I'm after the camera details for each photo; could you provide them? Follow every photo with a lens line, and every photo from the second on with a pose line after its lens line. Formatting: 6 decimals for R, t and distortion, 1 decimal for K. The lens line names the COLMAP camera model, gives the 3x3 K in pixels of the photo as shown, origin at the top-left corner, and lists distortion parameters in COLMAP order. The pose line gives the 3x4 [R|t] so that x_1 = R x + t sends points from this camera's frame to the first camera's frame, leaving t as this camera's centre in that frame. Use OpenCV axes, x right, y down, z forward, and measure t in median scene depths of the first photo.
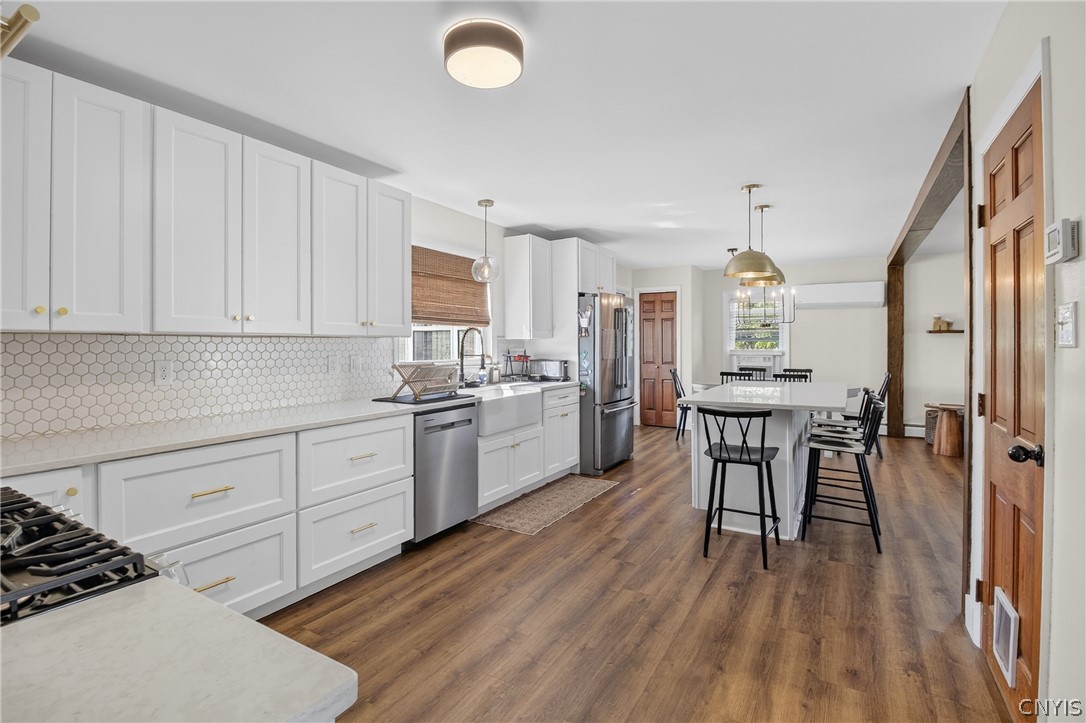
lens RADIAL K [[504.9, 0, 542.1], [0, 504.9, 347.2], [0, 0, 1]] dist [0.001456, -0.015974]
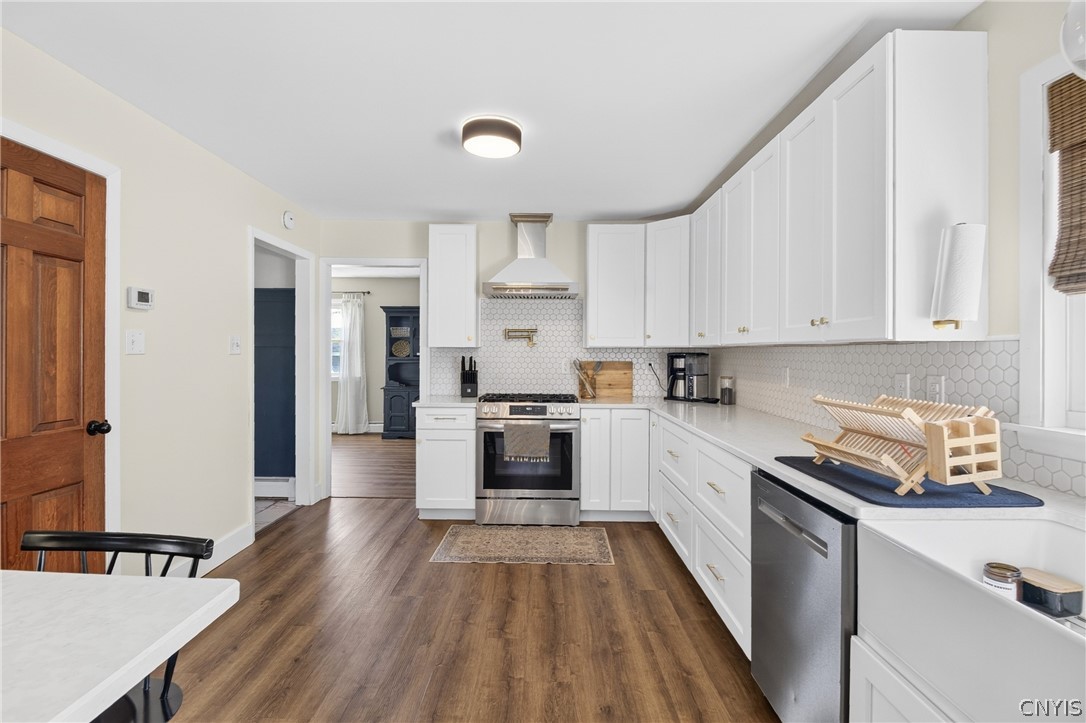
lens RADIAL K [[507.3, 0, 536.9], [0, 507.3, 355.3], [0, 0, 1]] dist [0.001302, -0.015974]
pose [[-0.866867, 0.001997, -0.498536, 0.199610], [-0.001818, 0.999973, 0.007167, -0.005700], [0.498536, 0.007119, -0.866840, 0.974024]]
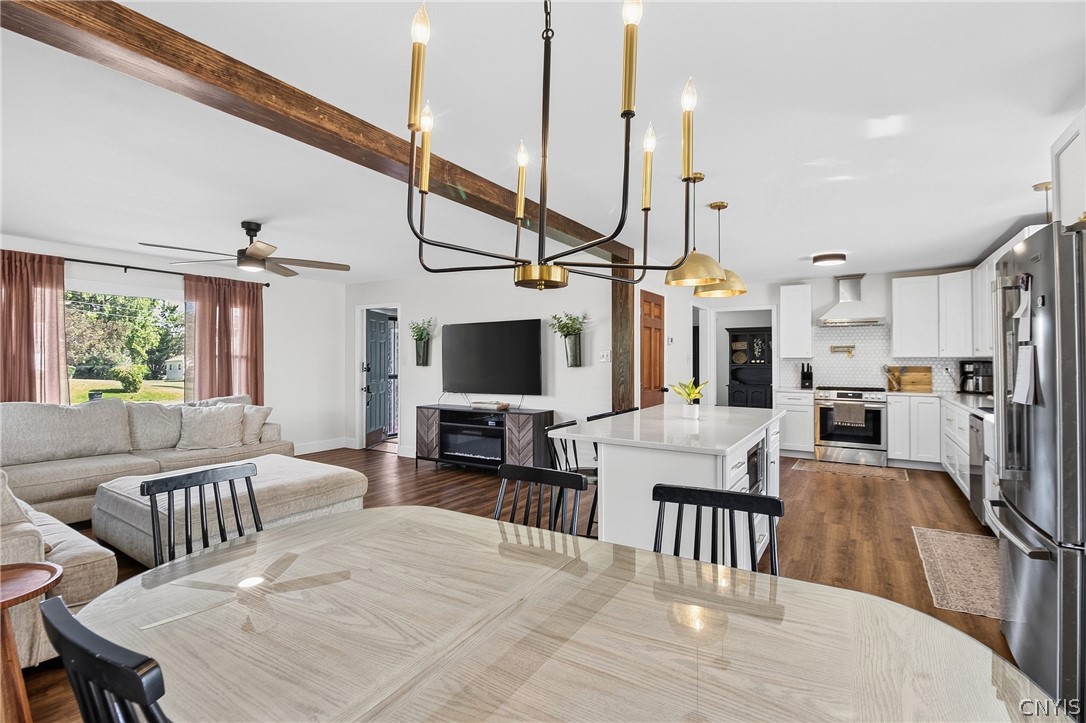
lens RADIAL K [[507.3, 0, 536.9], [0, 507.3, 355.3], [0, 0, 1]] dist [0.001302, -0.015974]
pose [[-0.999428, 0.005142, 0.033423, 0.617605], [0.004918, 0.999965, -0.006764, -0.015163], [-0.033457, -0.006596, -0.999418, 1.680721]]
